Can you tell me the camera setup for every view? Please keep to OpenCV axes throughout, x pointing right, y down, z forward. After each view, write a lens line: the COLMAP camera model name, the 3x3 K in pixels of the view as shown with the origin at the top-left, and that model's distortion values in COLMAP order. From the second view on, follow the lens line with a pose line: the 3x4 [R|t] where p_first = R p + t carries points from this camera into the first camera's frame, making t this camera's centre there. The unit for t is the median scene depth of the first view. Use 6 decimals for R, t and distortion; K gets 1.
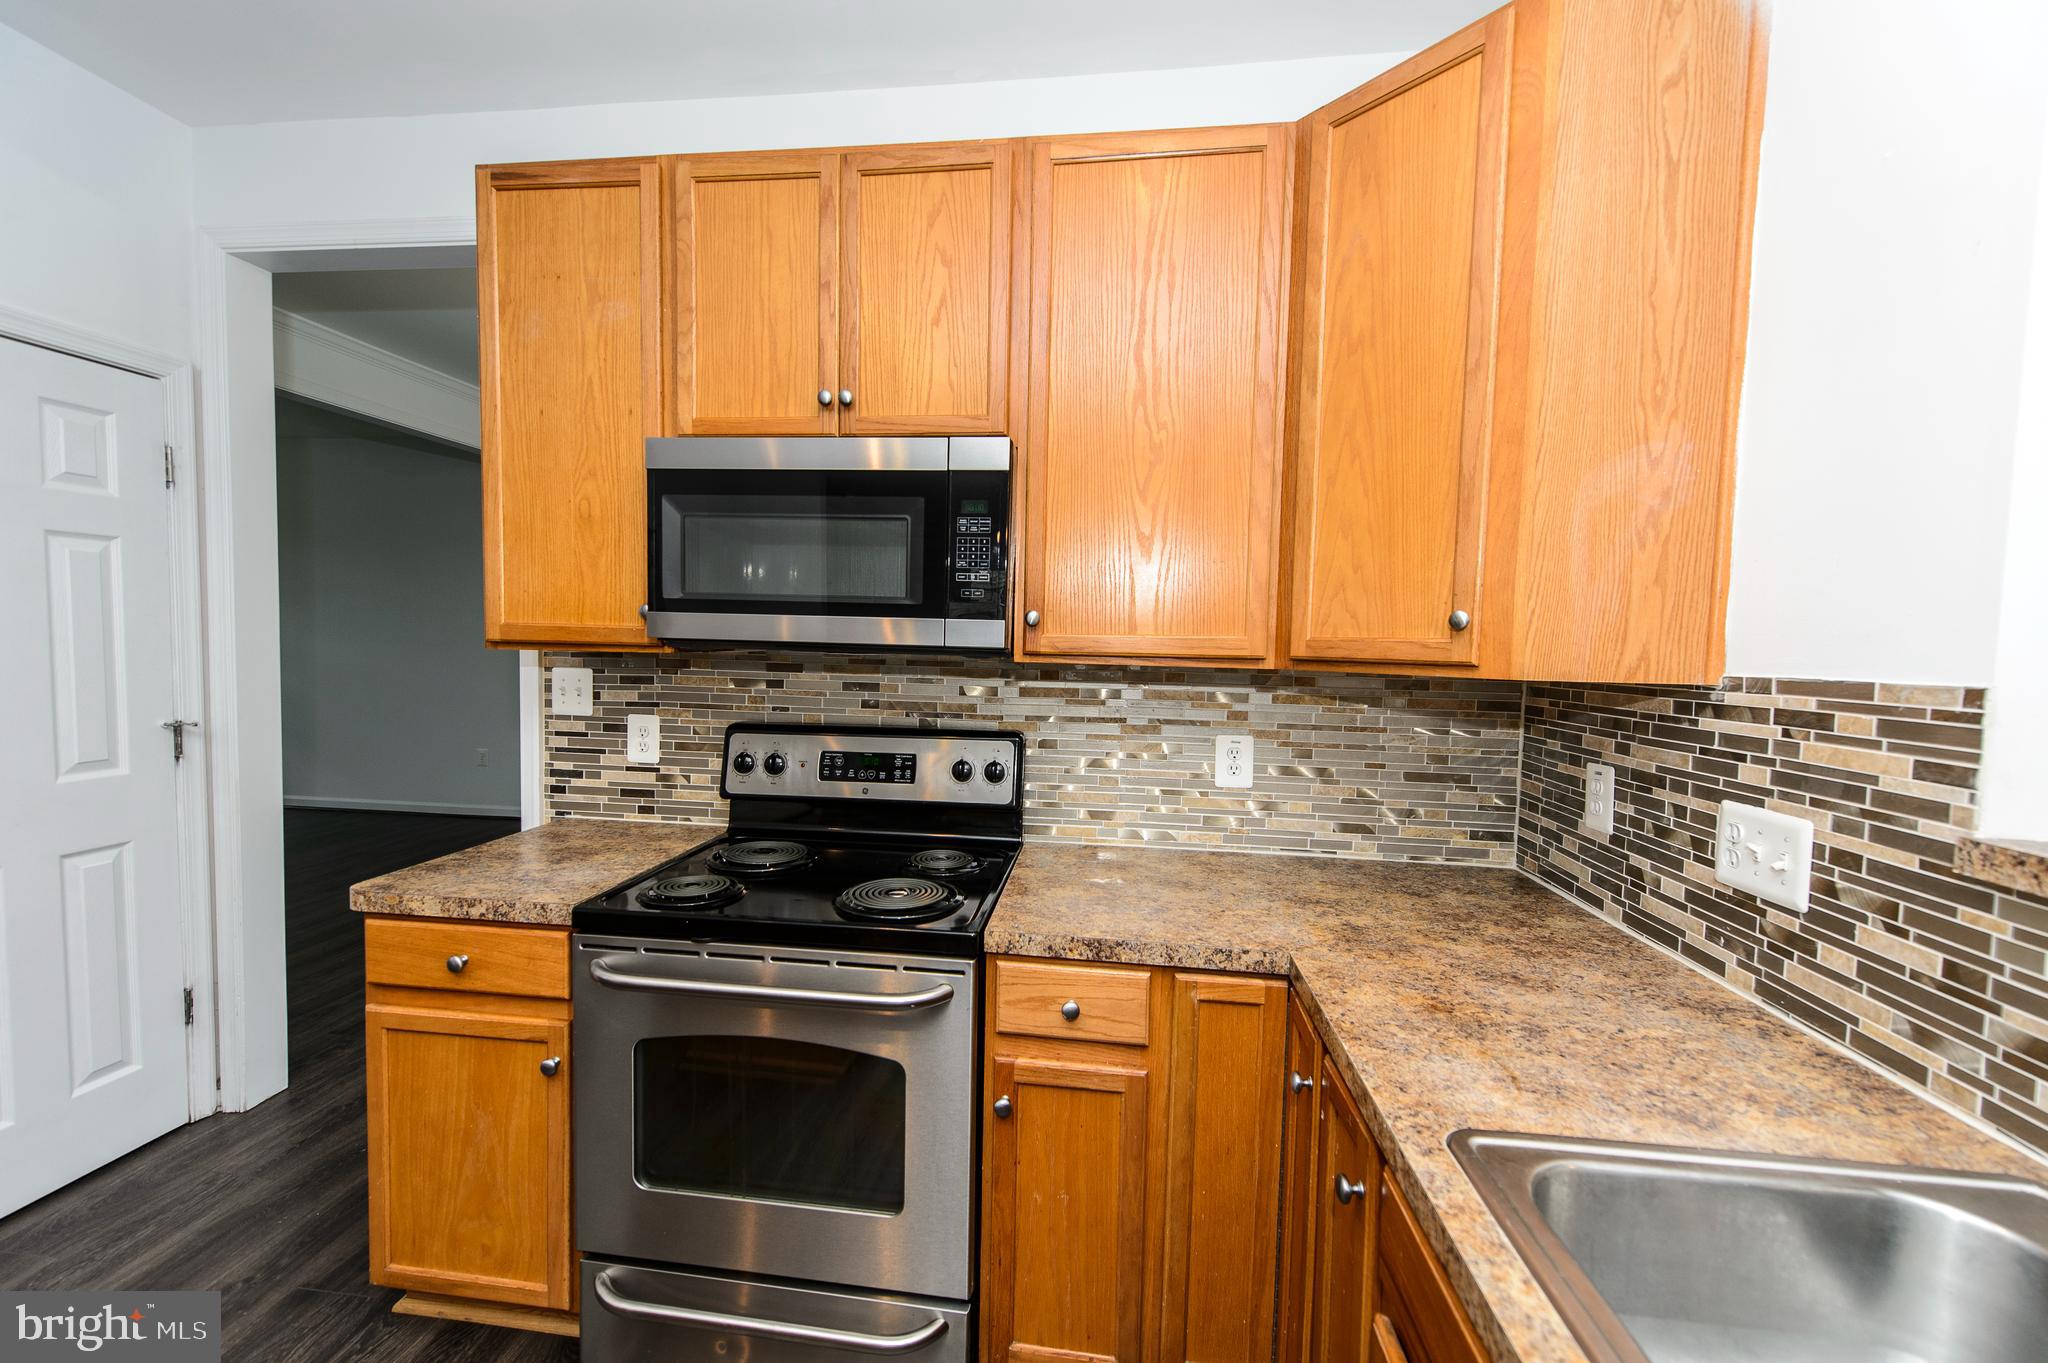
lens RADIAL K [[795.7, 0, 1020.5], [0, 795.7, 681.2], [0, 0, 1]] dist [0.003327, -0.000526]
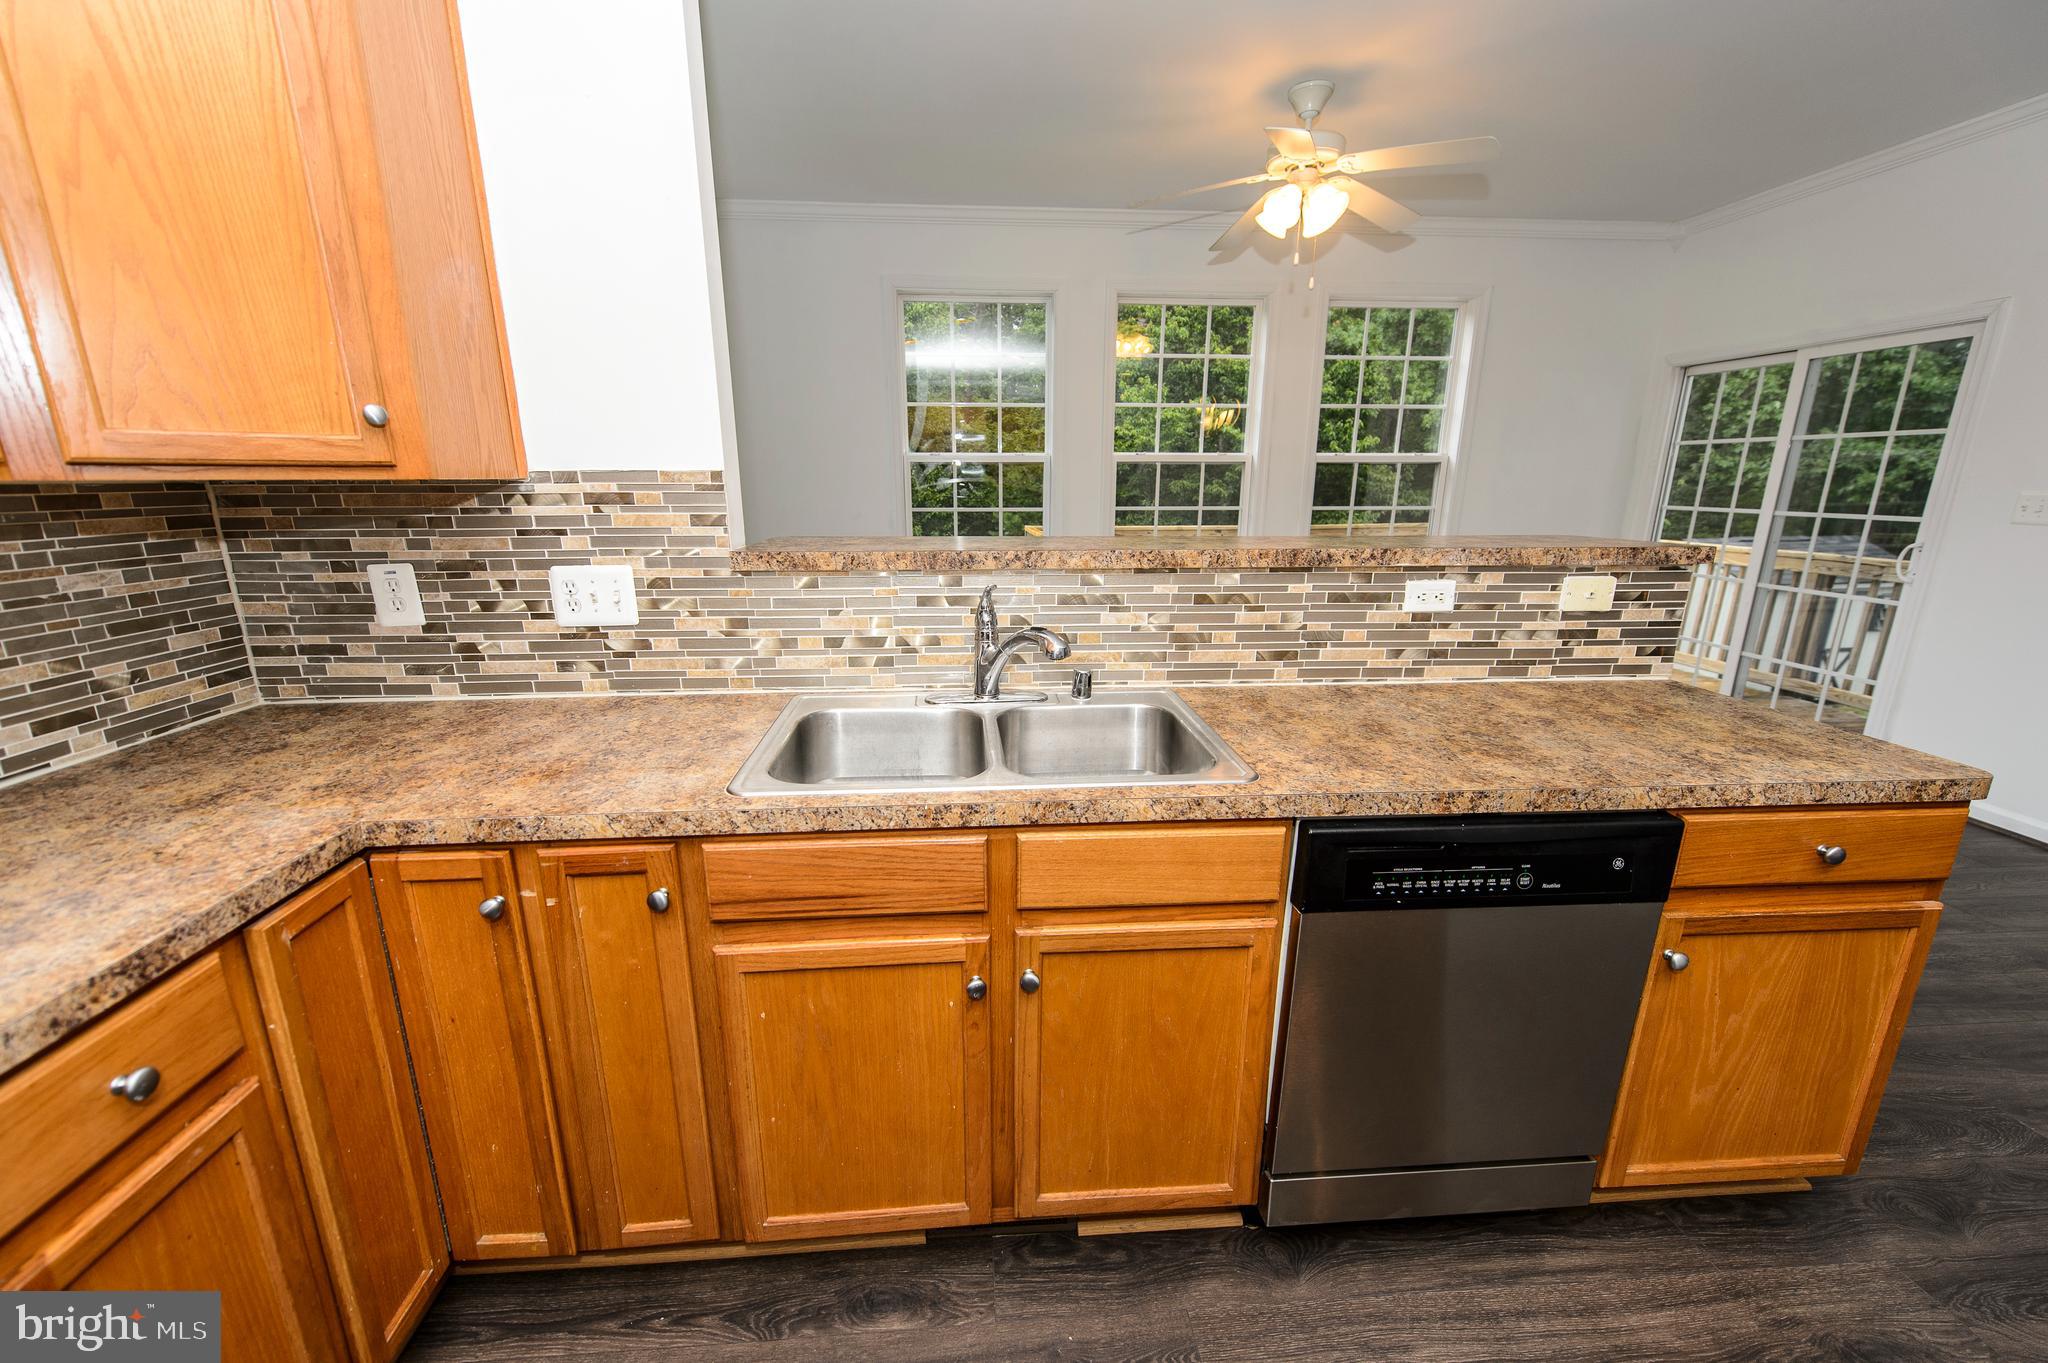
lens RADIAL K [[795.7, 0, 1019.0], [0, 795.7, 678.4], [0, 0, 1]] dist [0.003327, -0.000526]
pose [[-0.193853, -0.265183, 0.944510, -0.540827], [0.043617, 0.959491, 0.278342, -0.008040], [-0.980060, 0.095154, -0.174434, 0.443904]]
